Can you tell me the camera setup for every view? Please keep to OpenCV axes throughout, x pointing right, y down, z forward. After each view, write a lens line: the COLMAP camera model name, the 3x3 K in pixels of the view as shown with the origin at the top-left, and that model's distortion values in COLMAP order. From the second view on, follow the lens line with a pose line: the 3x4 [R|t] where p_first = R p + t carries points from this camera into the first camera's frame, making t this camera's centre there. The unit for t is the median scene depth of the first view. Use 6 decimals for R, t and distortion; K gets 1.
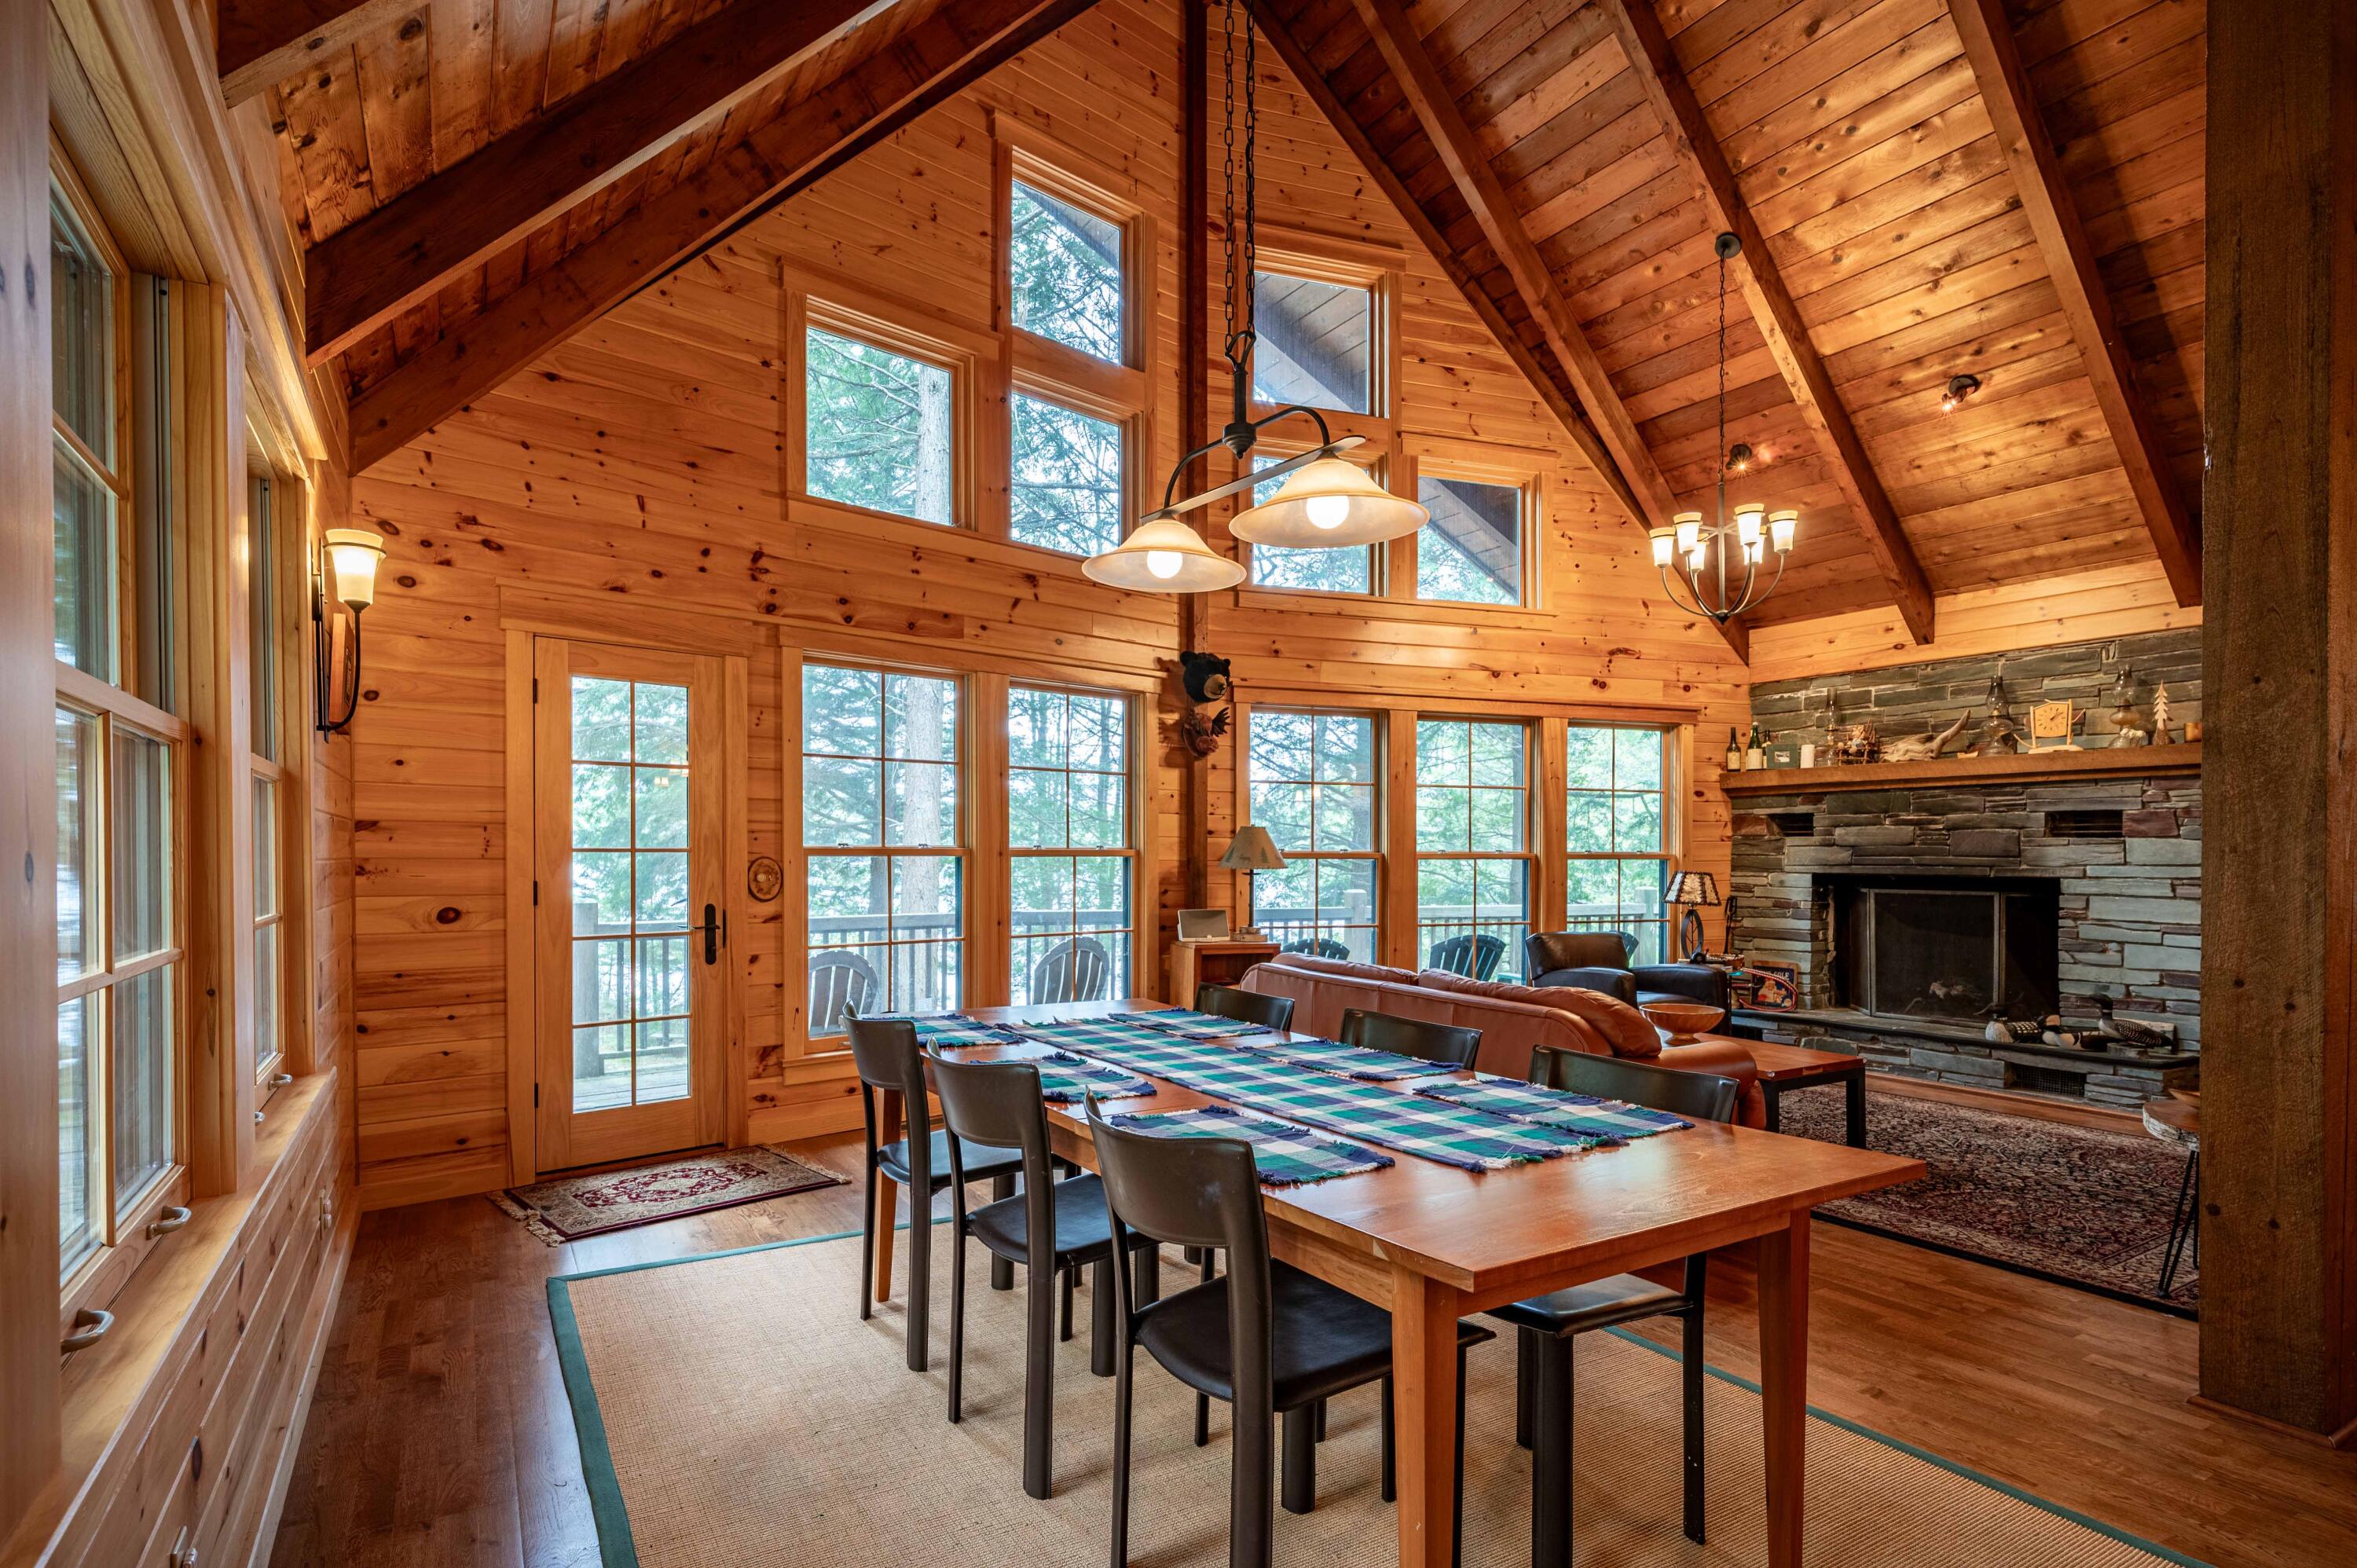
lens RADIAL K [[1149.5, 0, 1120.2], [0, 1149.5, 856.0], [0, 0, 1]] dist [0.002998, 0.000827]
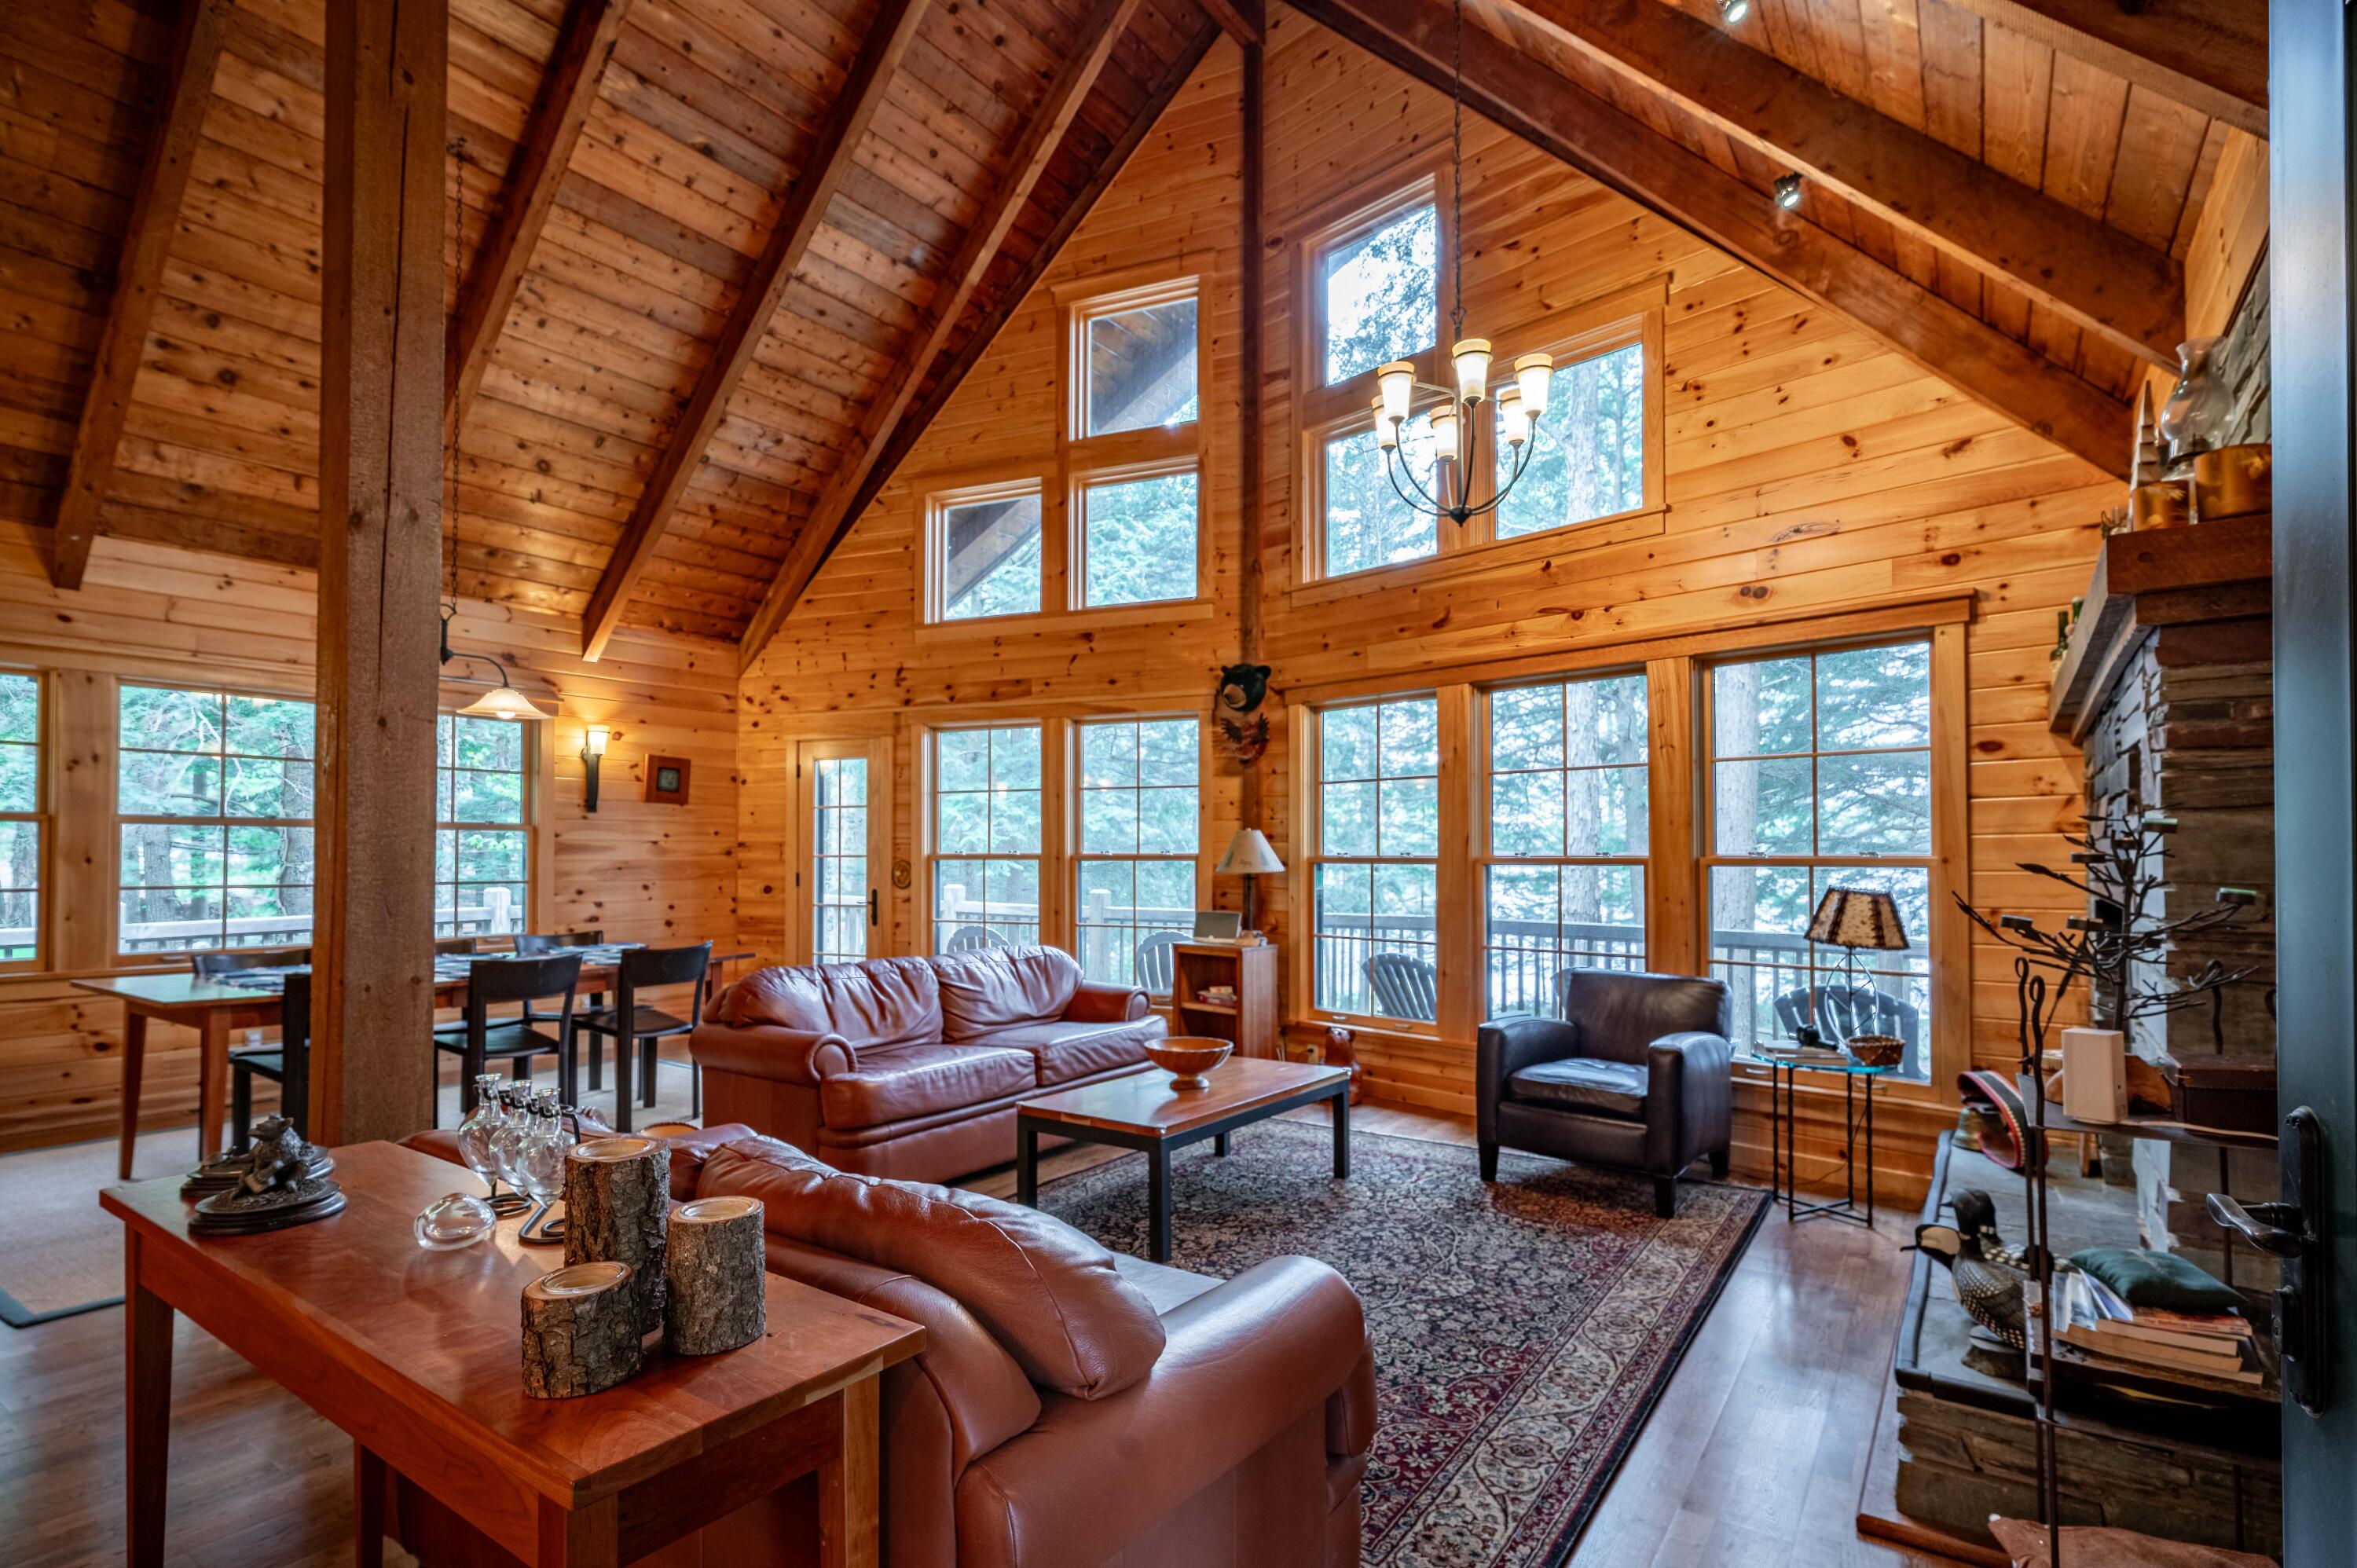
lens RADIAL K [[1169.8, 0, 1186.6], [0, 1169.8, 825.0], [0, 0, 1]] dist [0.003672, -0.000927]
pose [[0.430878, -0.026144, -0.902031, 1.045709], [-0.002882, 0.999535, -0.030346, -0.000087], [0.902405, 0.015675, 0.430603, 0.531055]]
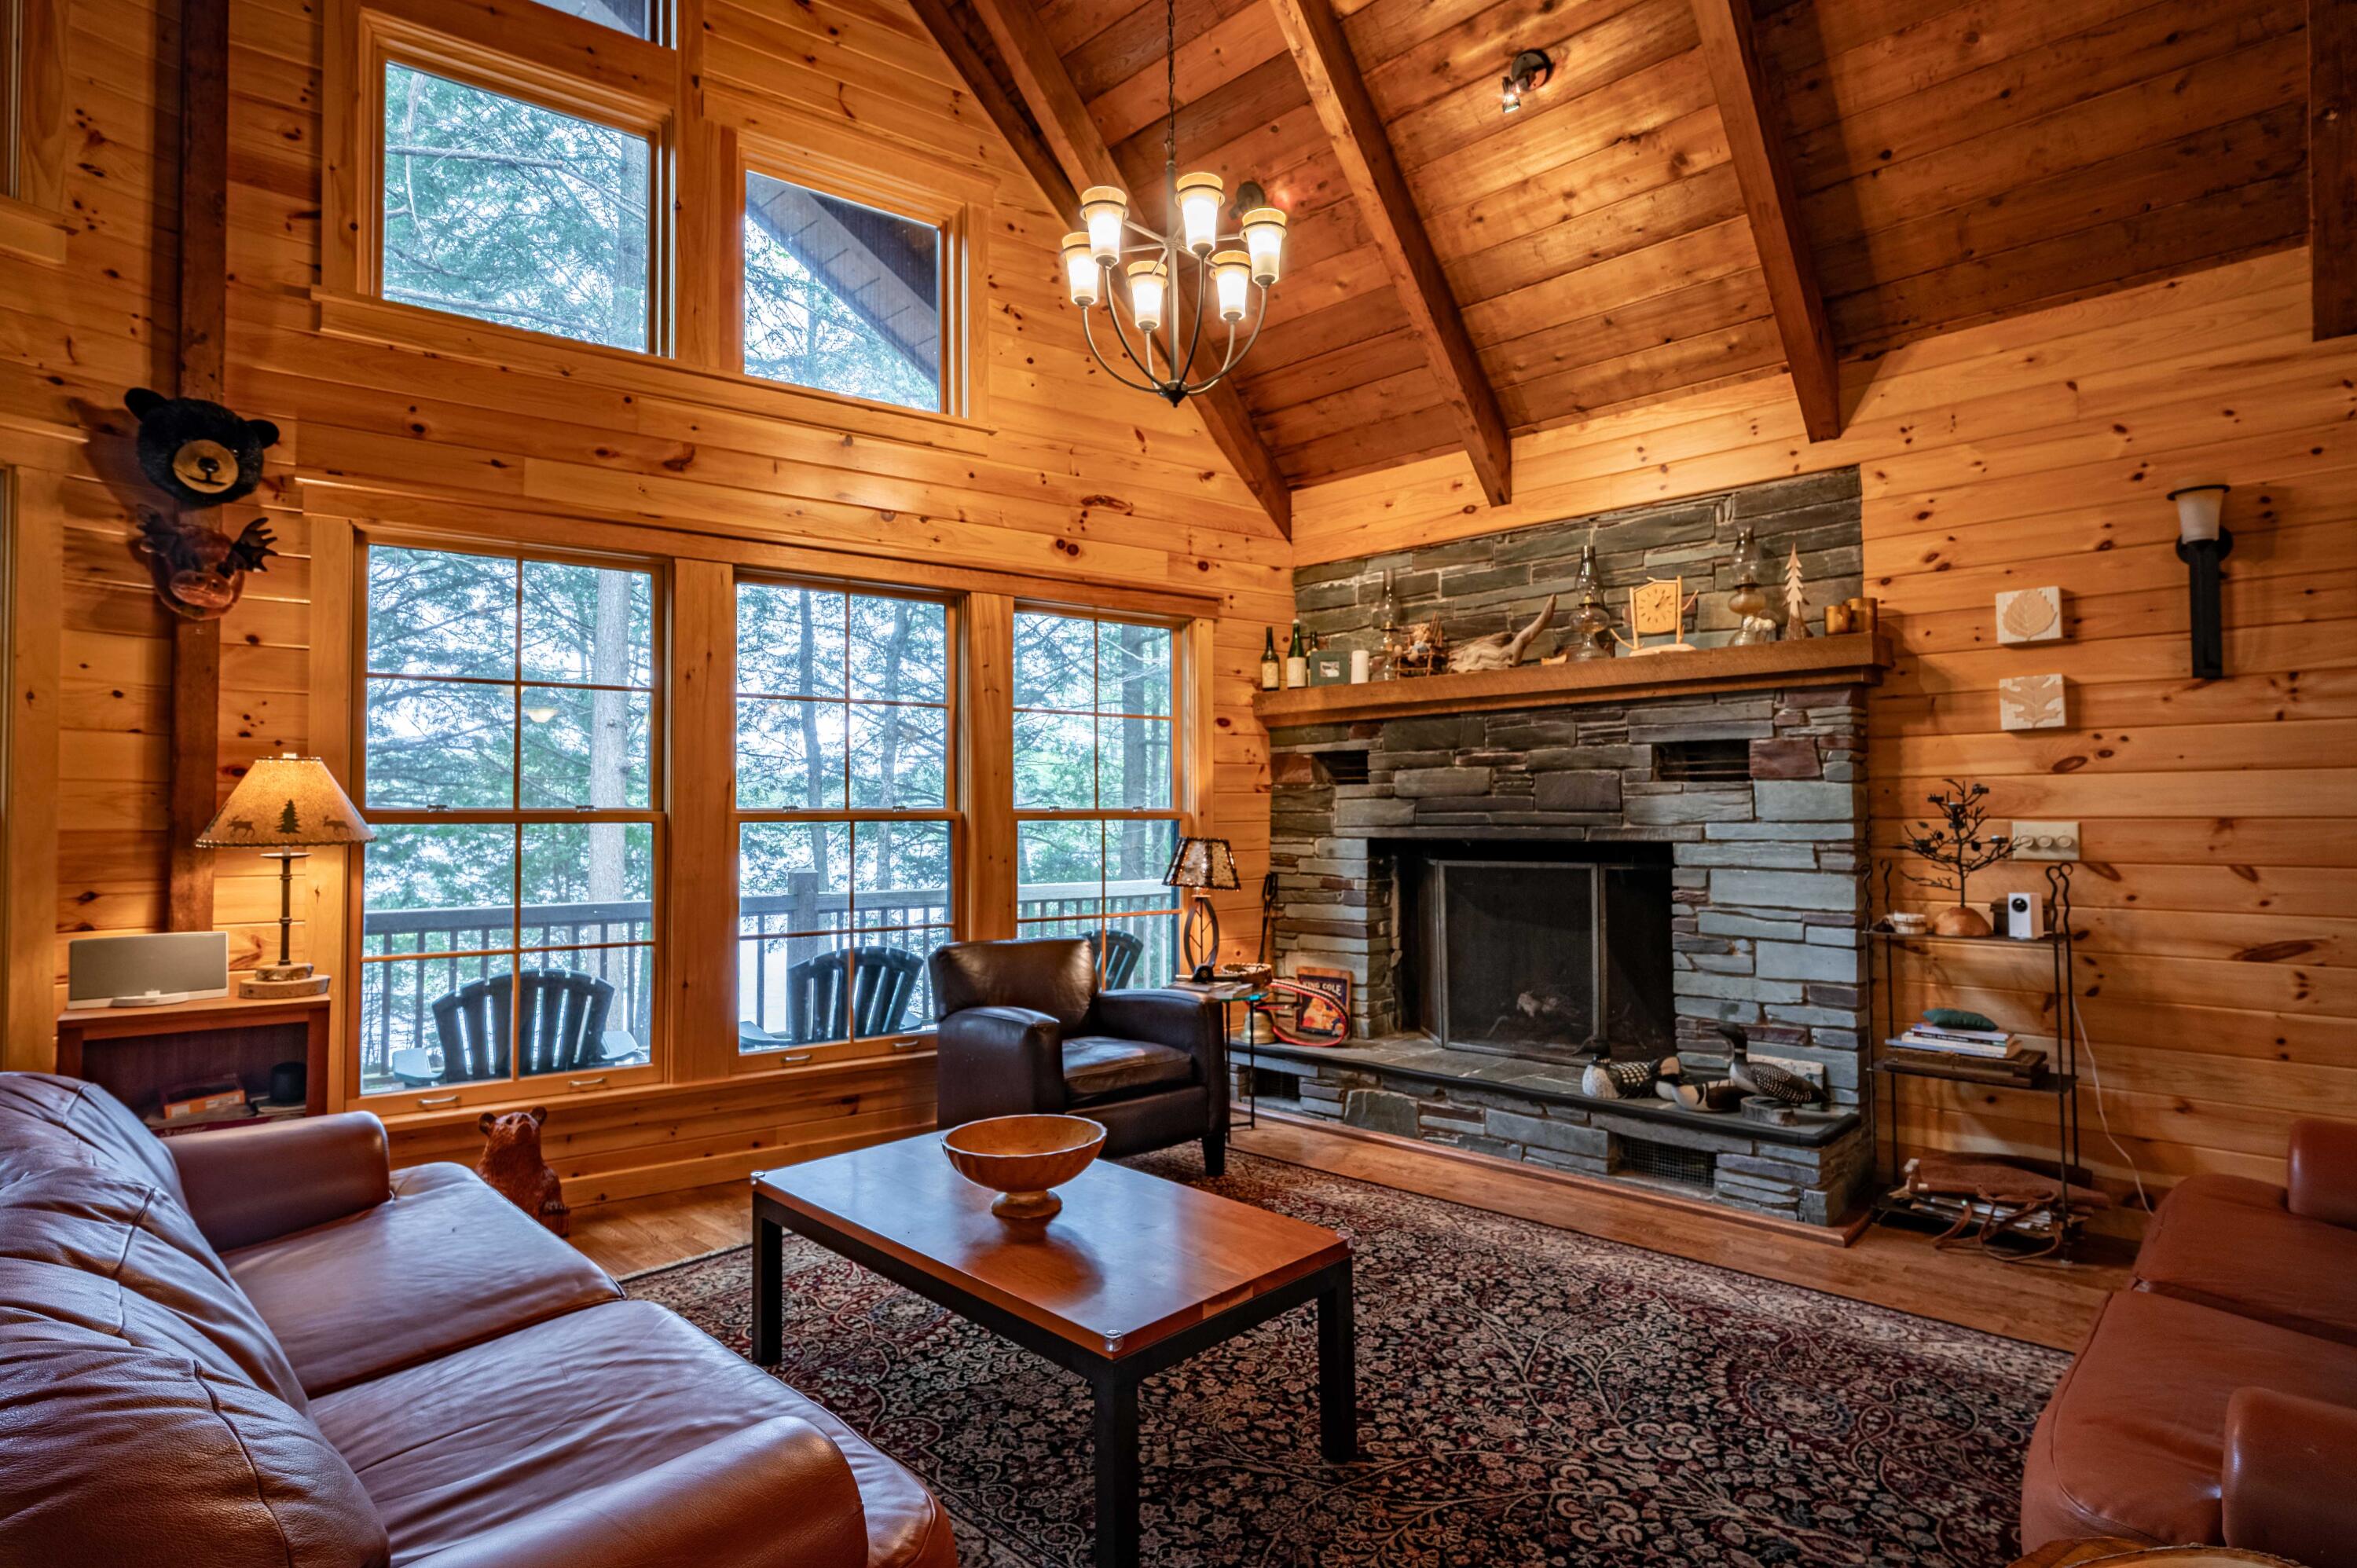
lens RADIAL K [[1197.8, 0, 1174.2], [0, 1197.8, 782.4], [0, 0, 1]] dist [-0.003009, -0.000110]
pose [[0.953947, 0.000958, 0.299974, 0.330722], [0.008627, 0.999494, -0.030627, 0.003228], [-0.299852, 0.031805, 0.953455, 0.422359]]
